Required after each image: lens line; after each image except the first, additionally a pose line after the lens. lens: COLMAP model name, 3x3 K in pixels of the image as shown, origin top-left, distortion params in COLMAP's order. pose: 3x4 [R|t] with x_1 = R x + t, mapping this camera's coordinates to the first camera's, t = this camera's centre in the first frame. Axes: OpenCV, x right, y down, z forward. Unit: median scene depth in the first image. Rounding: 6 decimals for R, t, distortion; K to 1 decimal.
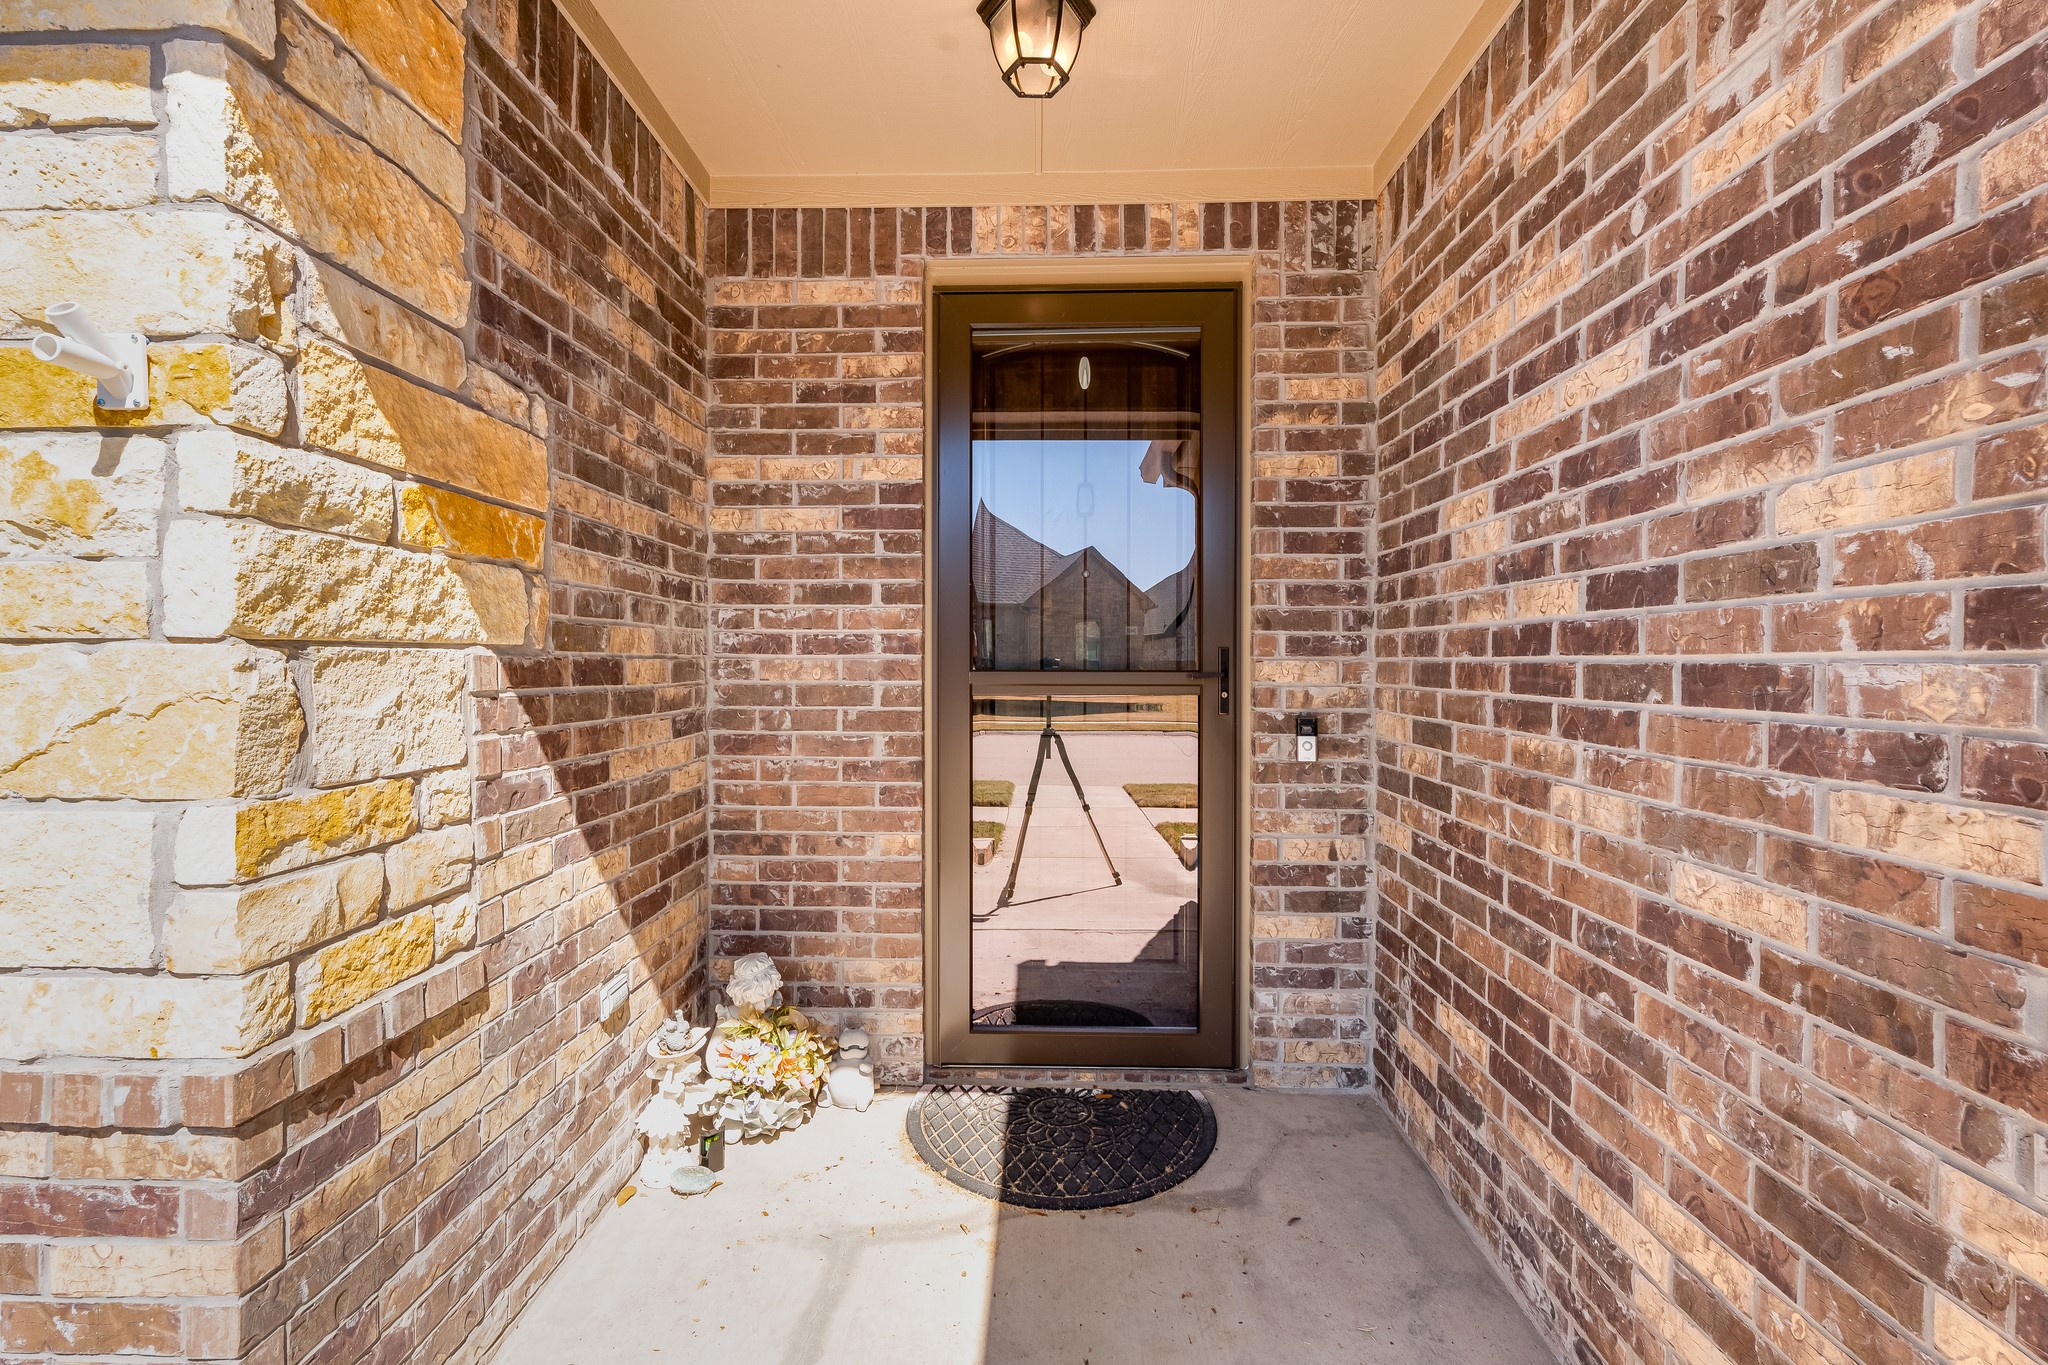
lens RADIAL K [[891.6, 0, 1014.3], [0, 891.6, 670.4], [0, 0, 1]] dist [0.005269, 0.000718]
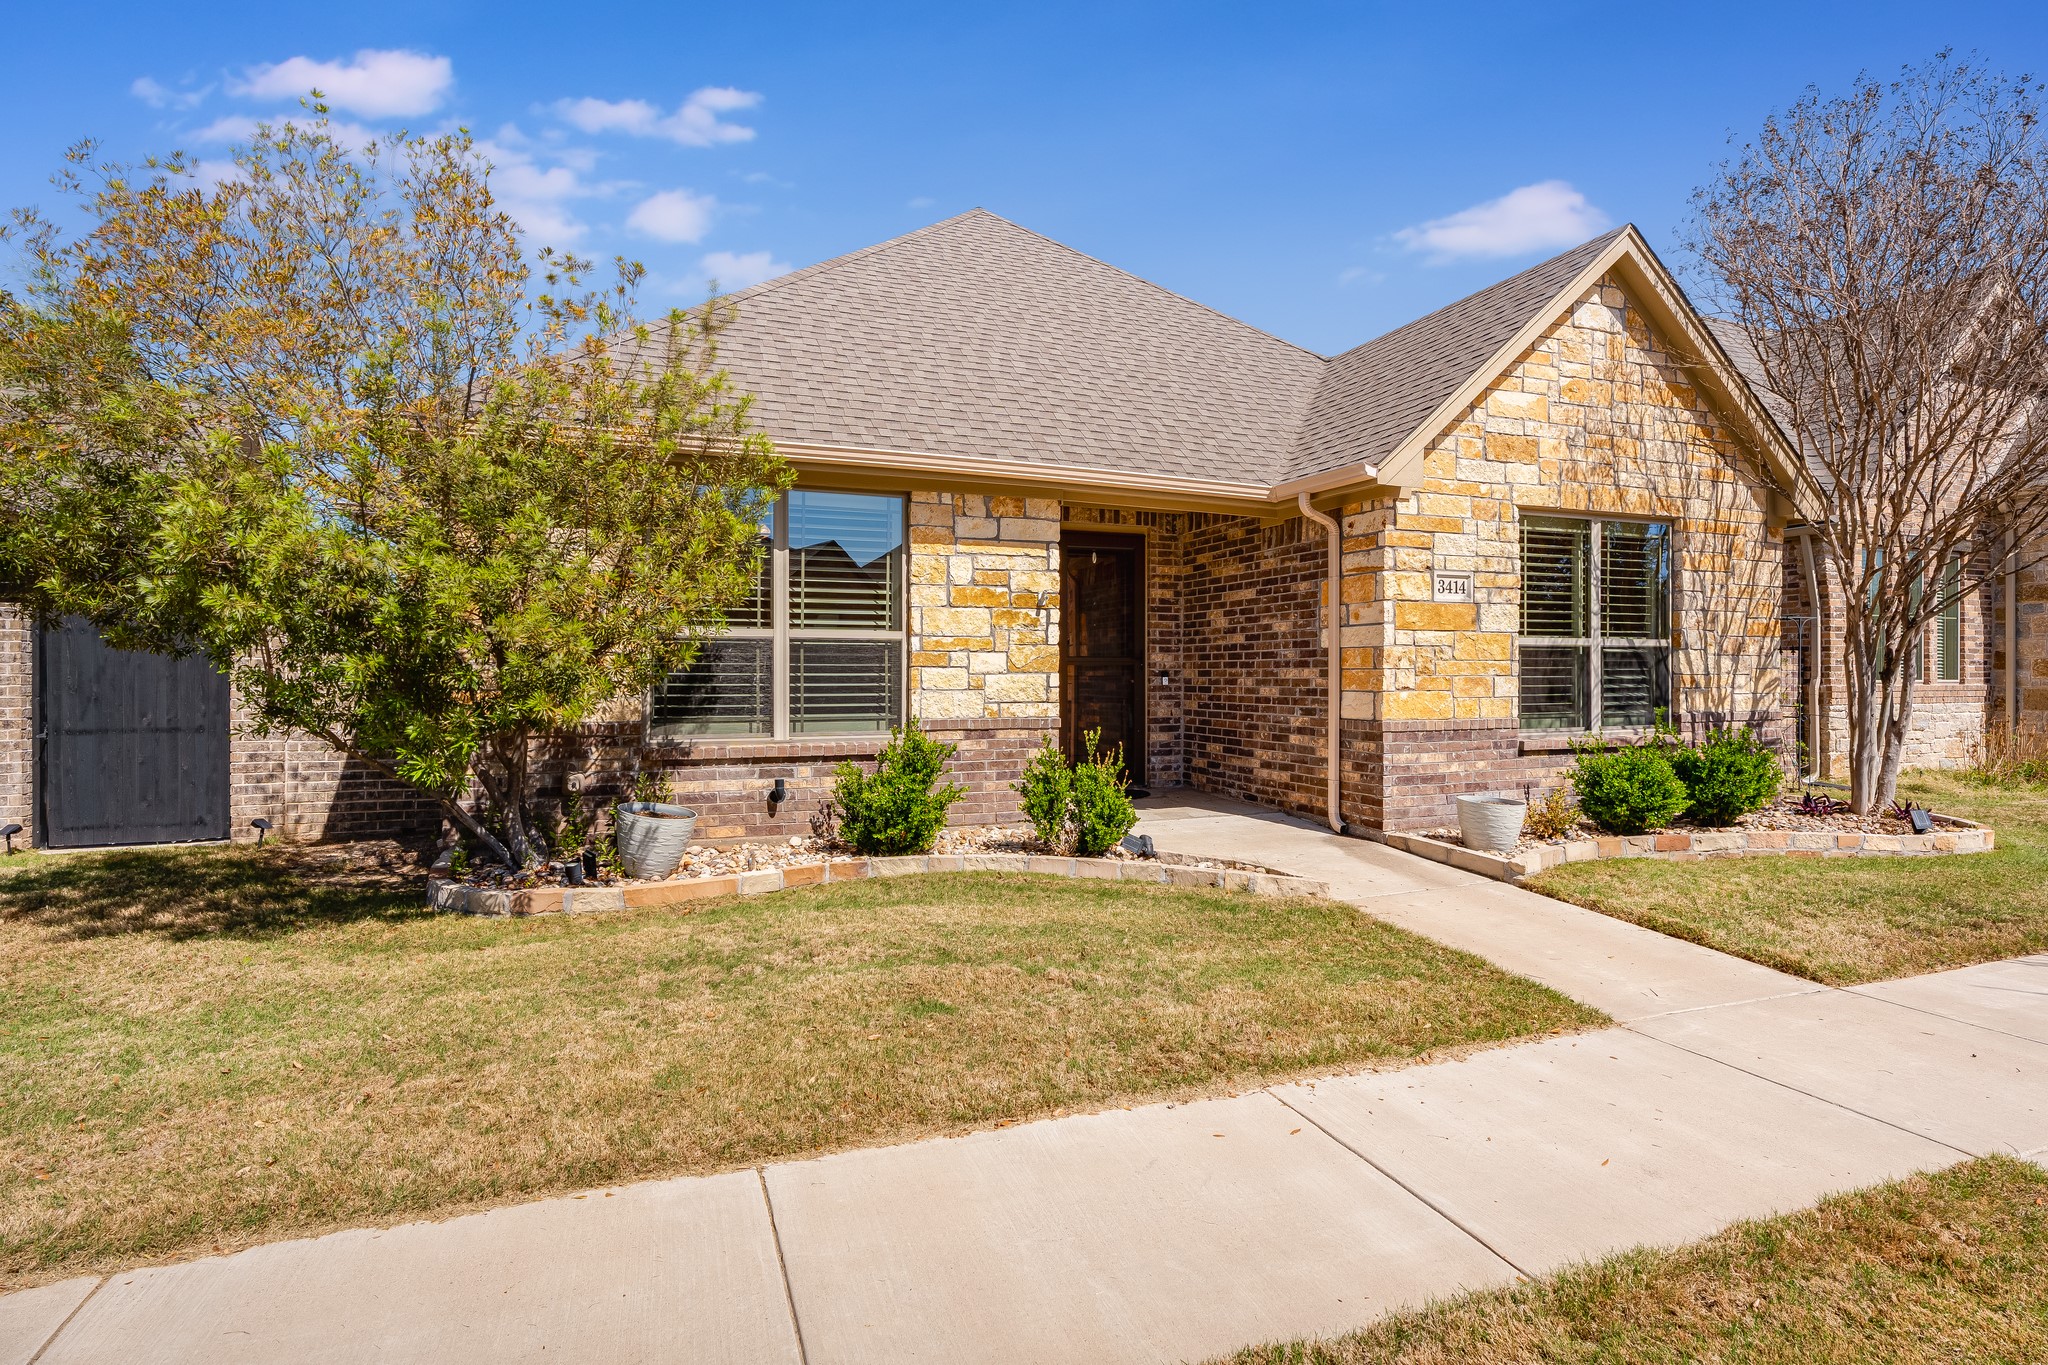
lens RADIAL K [[891.6, 0, 1026.8], [0, 891.6, 678.8], [0, 0, 1]] dist [0.005269, 0.000718]
pose [[0.923490, -0.003043, 0.383611, -1.472467], [0.004438, 0.999986, -0.002751, 0.091800], [-0.383597, 0.004243, 0.923491, -1.923156]]
